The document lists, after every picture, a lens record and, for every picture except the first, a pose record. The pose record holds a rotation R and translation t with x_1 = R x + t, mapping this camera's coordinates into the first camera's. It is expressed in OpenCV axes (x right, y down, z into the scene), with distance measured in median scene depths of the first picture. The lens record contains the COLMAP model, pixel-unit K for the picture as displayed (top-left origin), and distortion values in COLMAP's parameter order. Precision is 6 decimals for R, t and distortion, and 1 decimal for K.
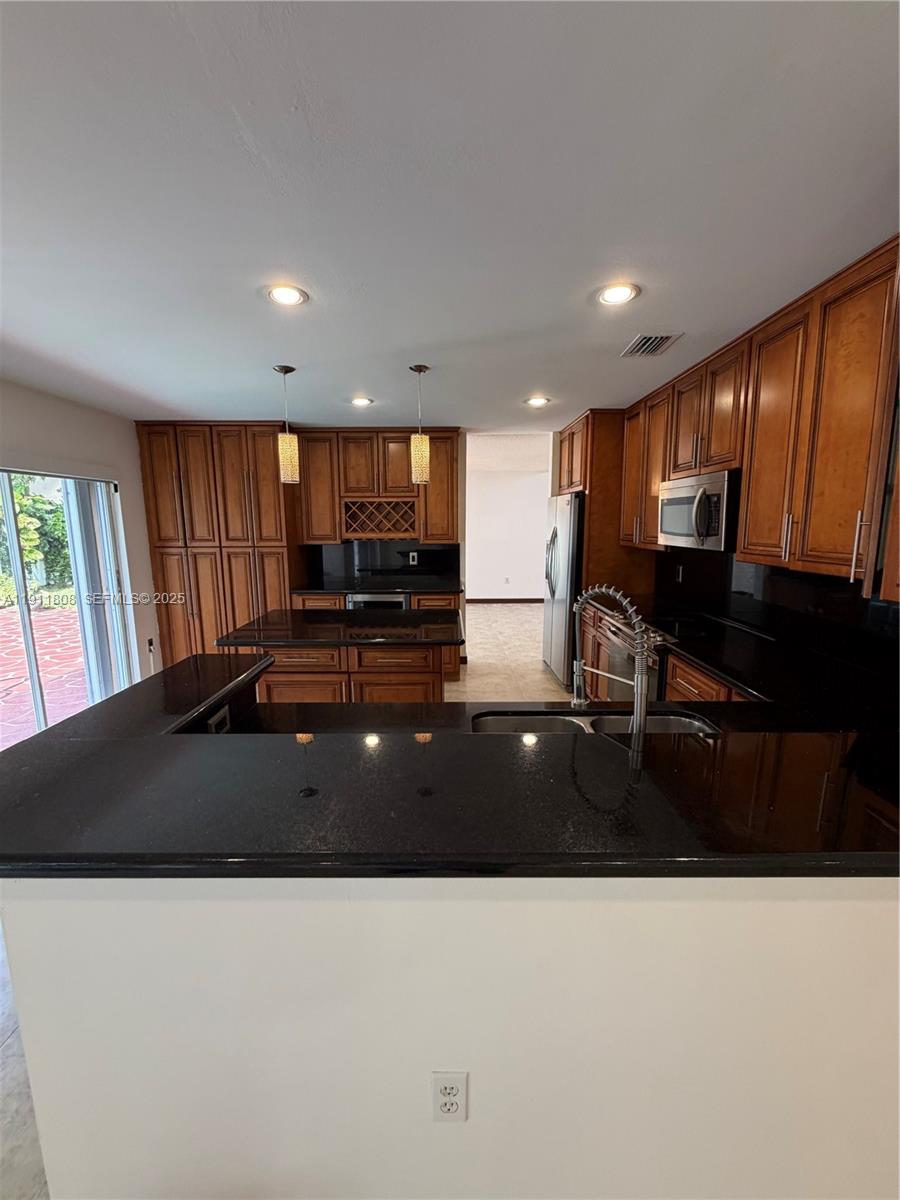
lens RADIAL K [[473.8, 0, 448.7], [0, 473.8, 598.5], [0, 0, 1]] dist [-0.001471, -0.000125]
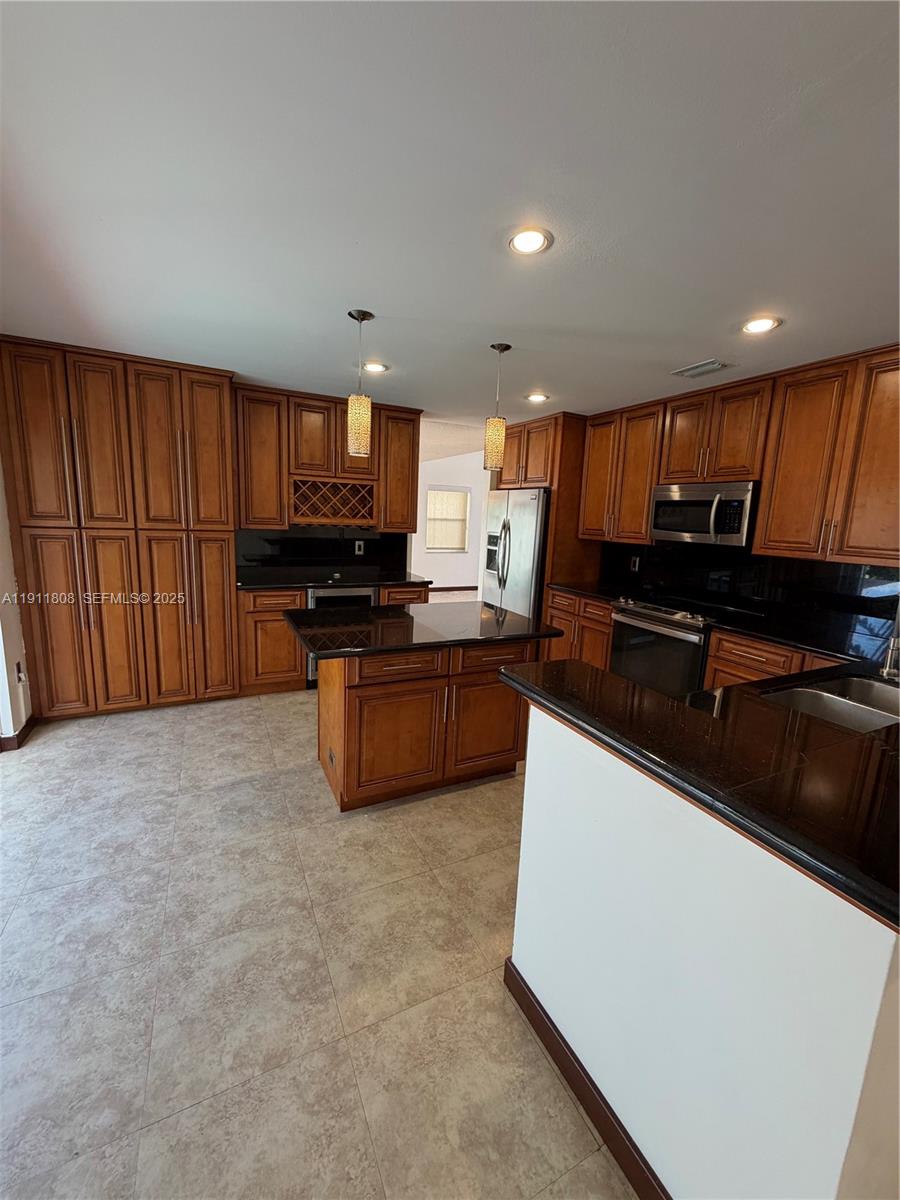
lens RADIAL K [[473.8, 0, 448.7], [0, 473.8, 598.5], [0, 0, 1]] dist [-0.001471, -0.000125]
pose [[0.896939, -0.034994, 0.440768, -0.370174], [0.025424, 0.999296, 0.027601, -0.008924], [-0.441424, -0.013550, 0.897196, 0.120705]]
